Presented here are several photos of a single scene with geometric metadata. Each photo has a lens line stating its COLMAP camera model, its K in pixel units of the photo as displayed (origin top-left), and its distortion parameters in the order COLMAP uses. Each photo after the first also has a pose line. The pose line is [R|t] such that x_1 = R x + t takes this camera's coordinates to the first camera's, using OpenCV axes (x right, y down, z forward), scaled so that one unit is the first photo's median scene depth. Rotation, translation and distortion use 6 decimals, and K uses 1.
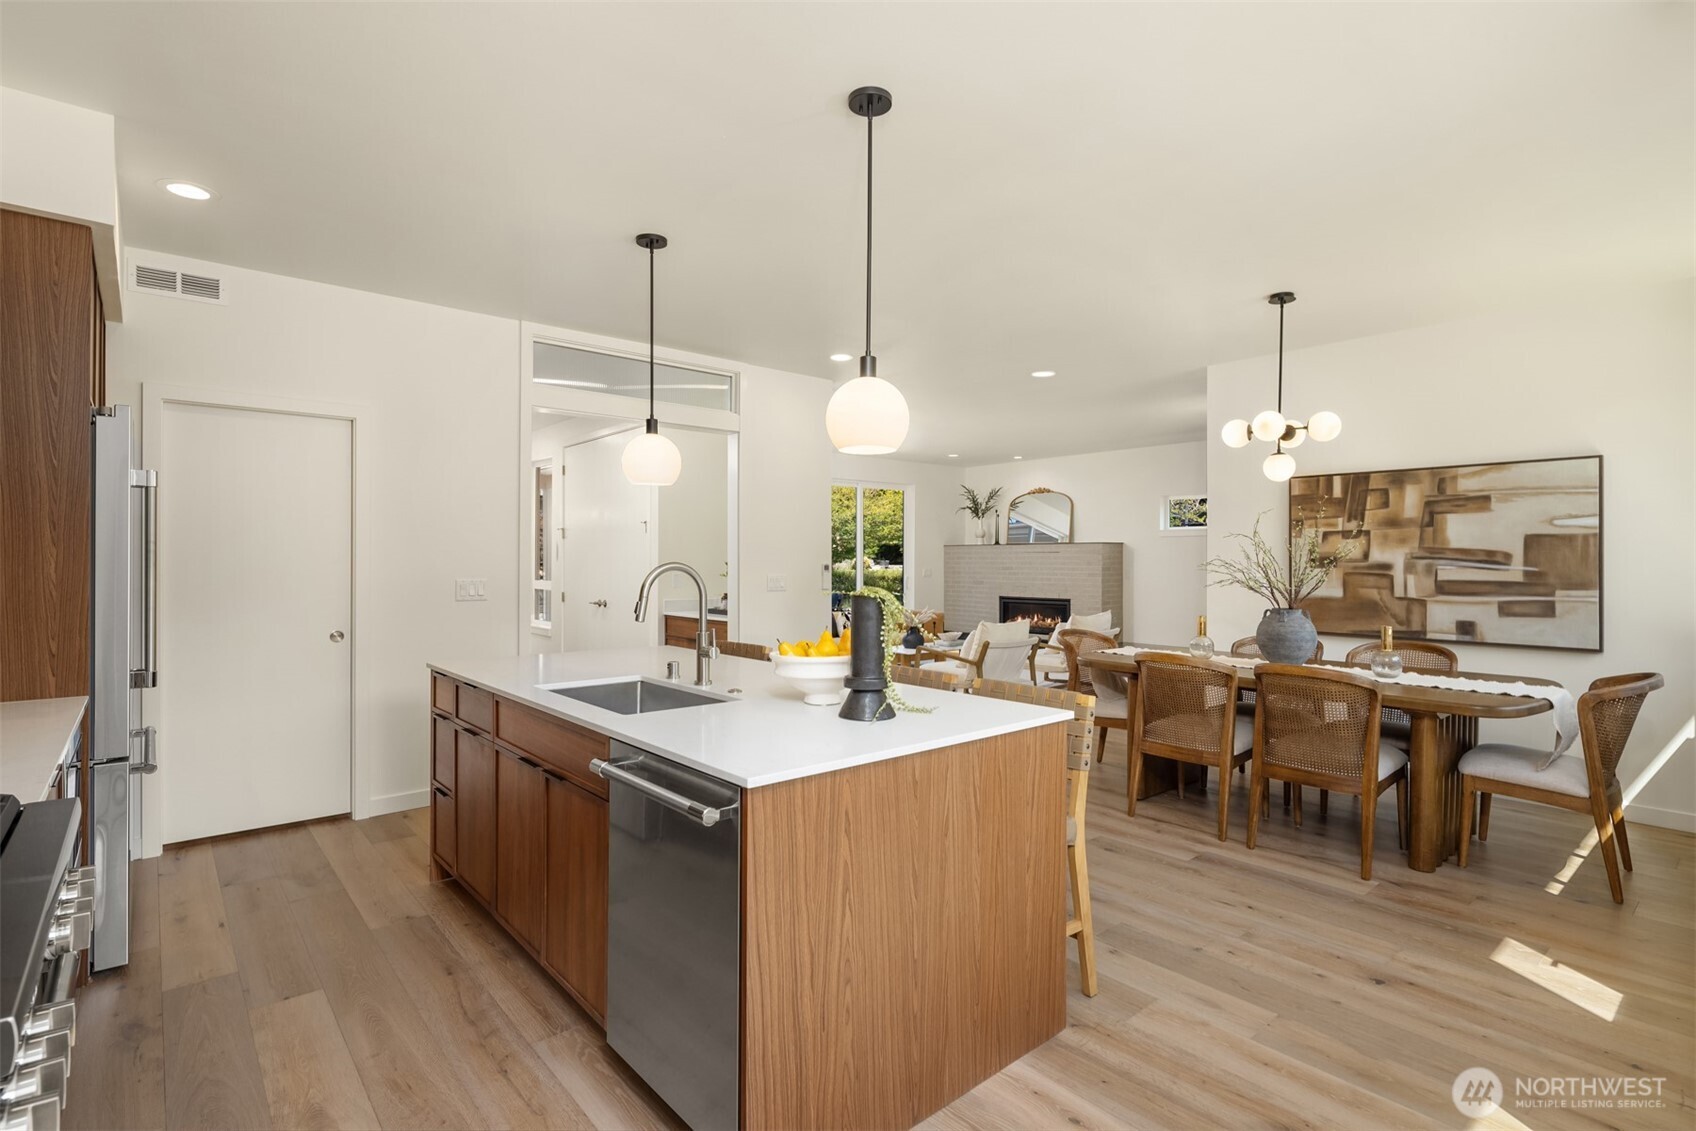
lens RADIAL K [[816.0, 0, 847.4], [0, 816.0, 557.1], [0, 0, 1]] dist [0.001367, 0.000341]
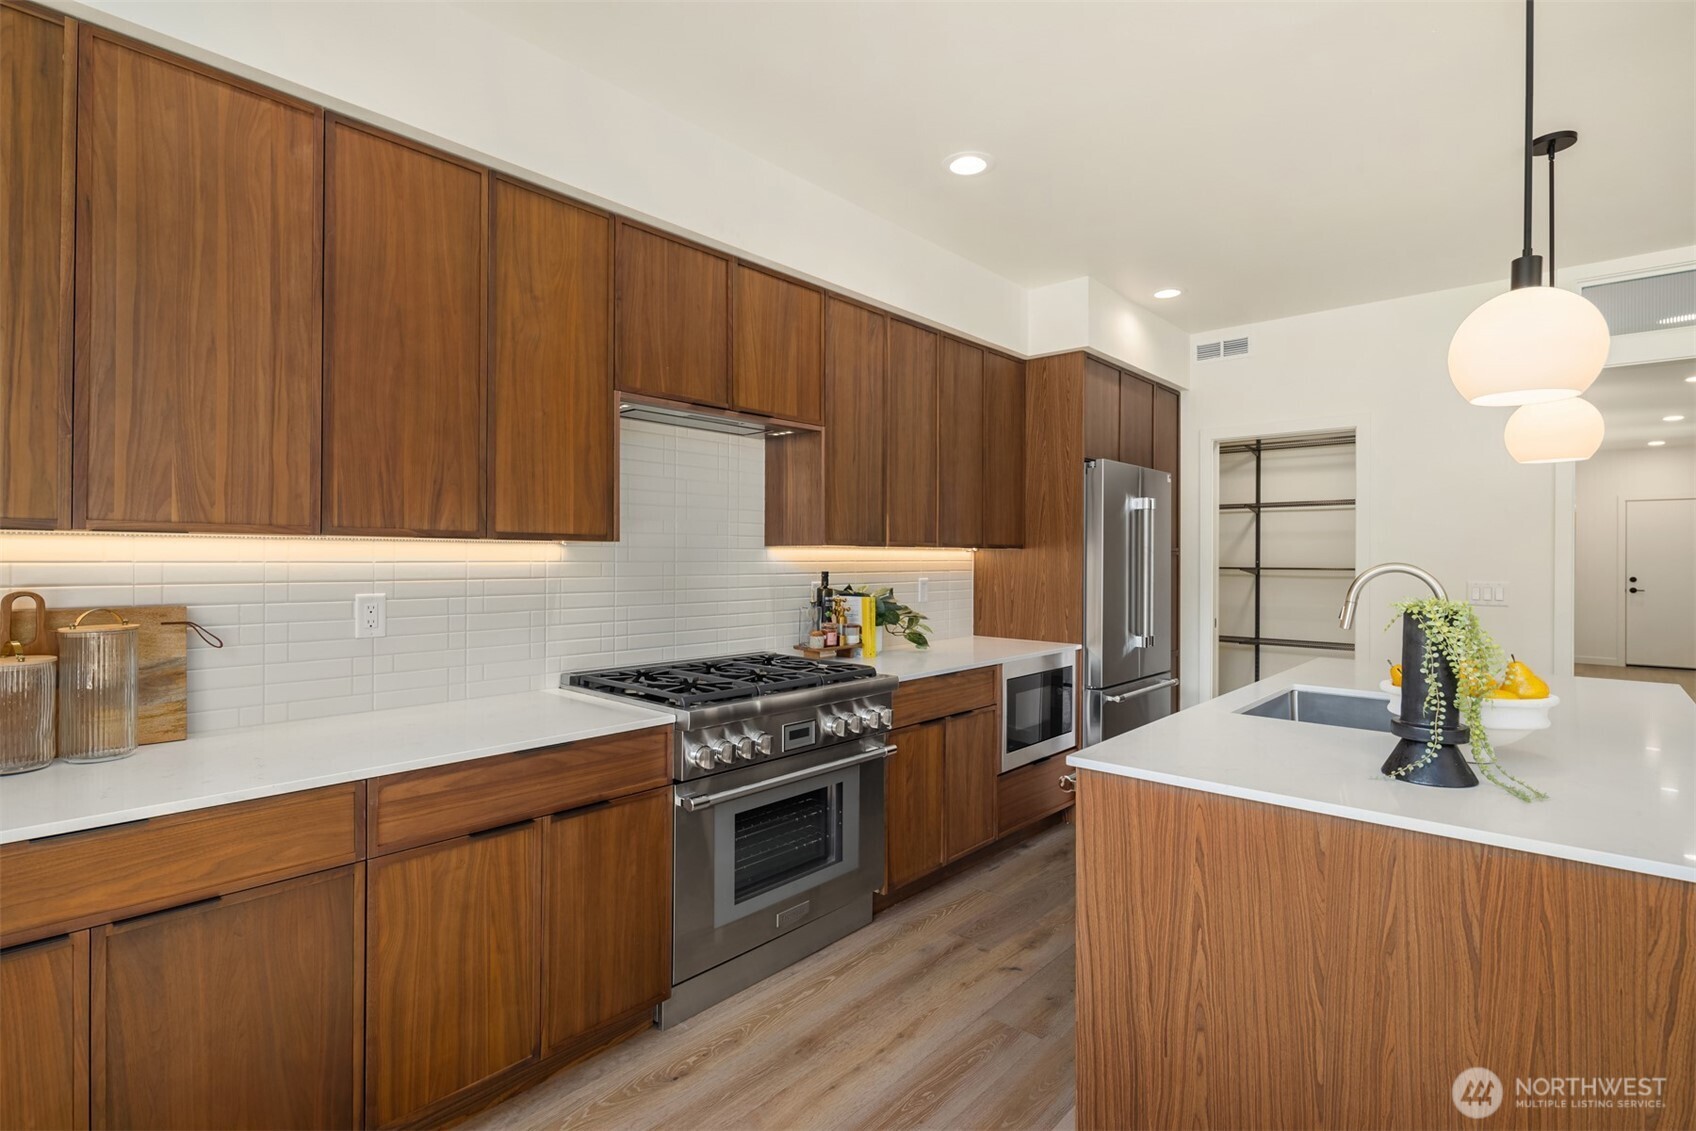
lens RADIAL K [[816.0, 0, 847.4], [0, 816.0, 557.1], [0, 0, 1]] dist [0.001367, 0.000341]
pose [[0.124591, -0.001490, -0.992207, 0.845706], [0.000196, 0.999999, -0.001477, 0.000736], [0.992208, -0.000011, 0.124591, 0.500550]]
